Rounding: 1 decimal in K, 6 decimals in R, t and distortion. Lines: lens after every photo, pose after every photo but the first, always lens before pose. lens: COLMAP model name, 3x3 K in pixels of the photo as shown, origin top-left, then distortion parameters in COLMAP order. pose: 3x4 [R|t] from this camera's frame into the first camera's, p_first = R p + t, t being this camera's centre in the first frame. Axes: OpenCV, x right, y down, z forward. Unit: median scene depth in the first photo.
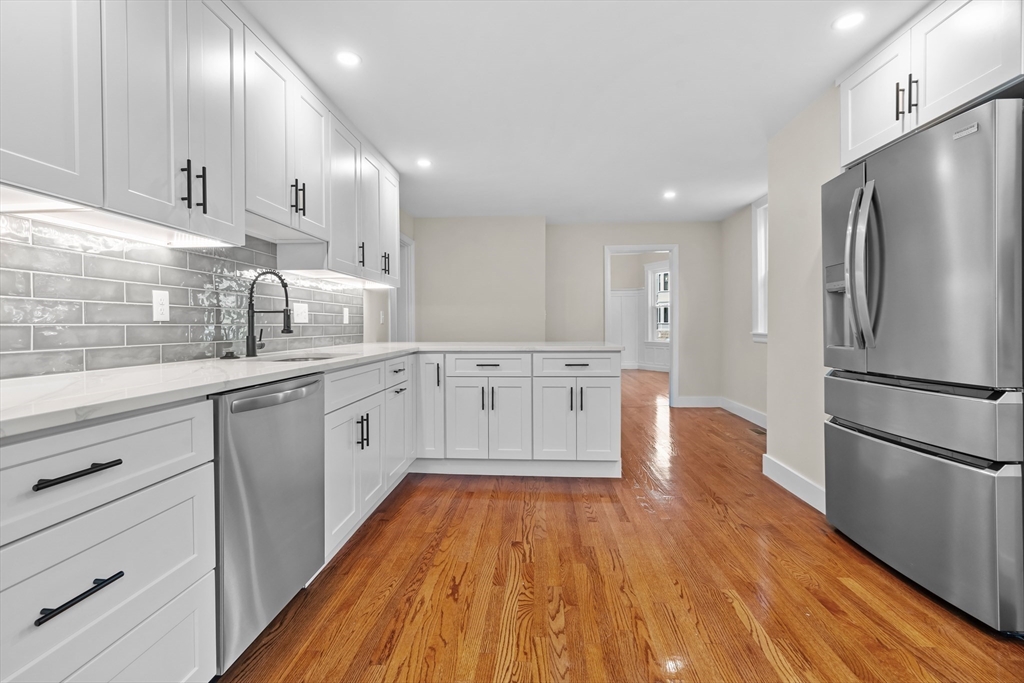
lens RADIAL K [[463.9, 0, 508.9], [0, 463.9, 332.0], [0, 0, 1]] dist [-0.007112, 0.001457]
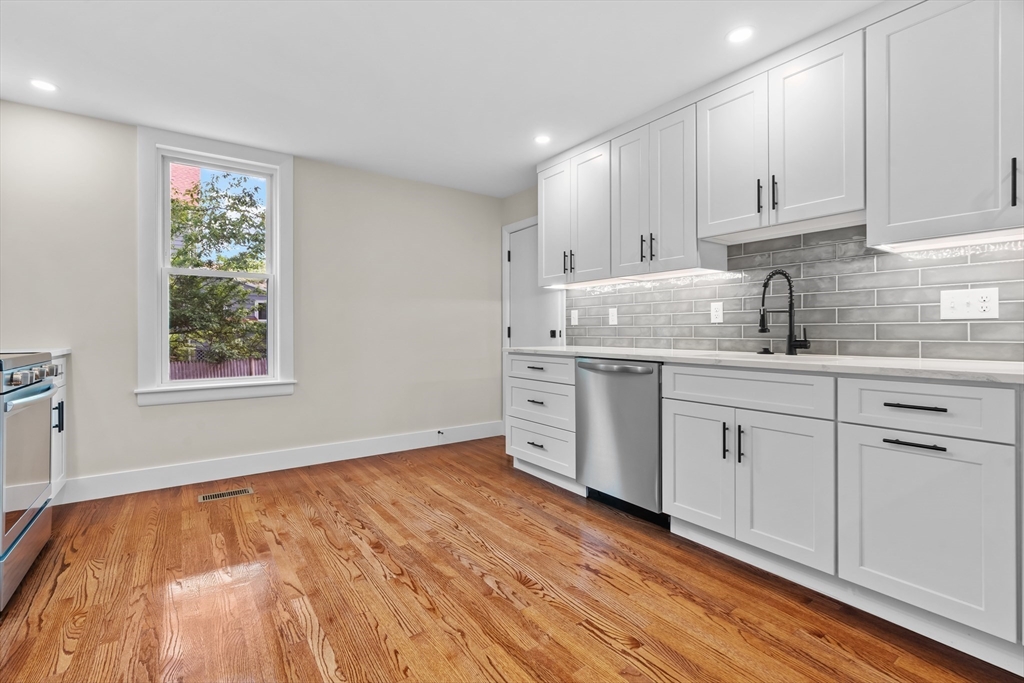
lens RADIAL K [[463.9, 0, 508.3], [0, 463.9, 332.5], [0, 0, 1]] dist [-0.007112, 0.001457]
pose [[-0.773741, 0.011058, -0.633405, 0.605652], [-0.000686, 0.999832, 0.018294, -0.015728], [0.633501, 0.014589, -0.773604, 1.446856]]
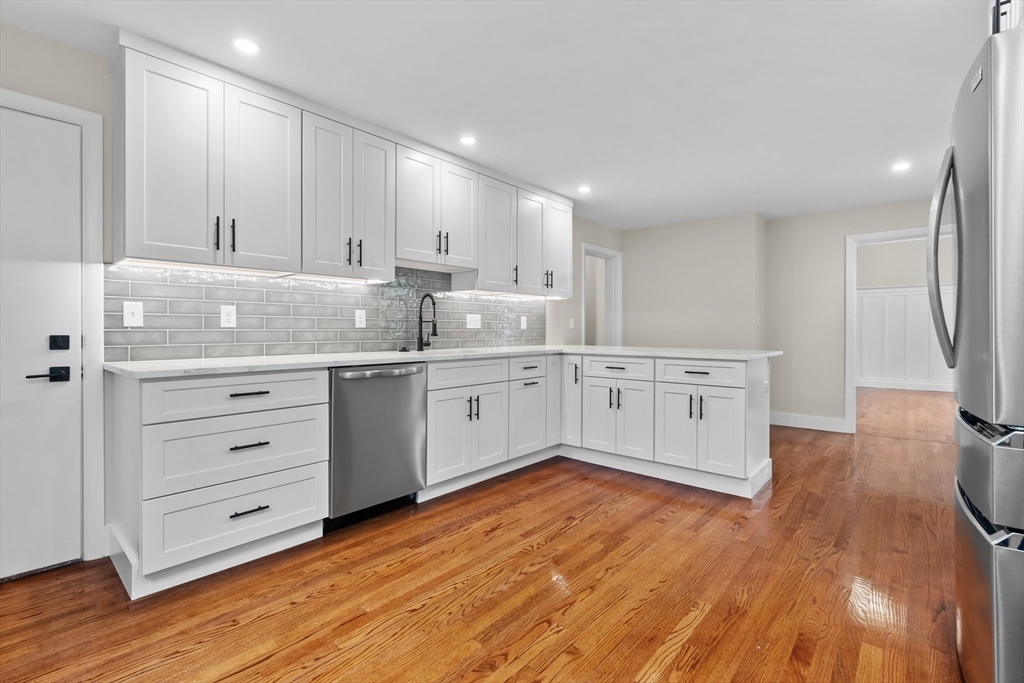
lens RADIAL K [[463.9, 0, 510.2], [0, 463.9, 332.5], [0, 0, 1]] dist [-0.007112, 0.001457]
pose [[0.799177, 0.010925, -0.600996, 0.610760], [-0.015261, 0.999881, -0.002119, -0.008946], [0.600902, 0.010865, 0.799249, -0.038136]]
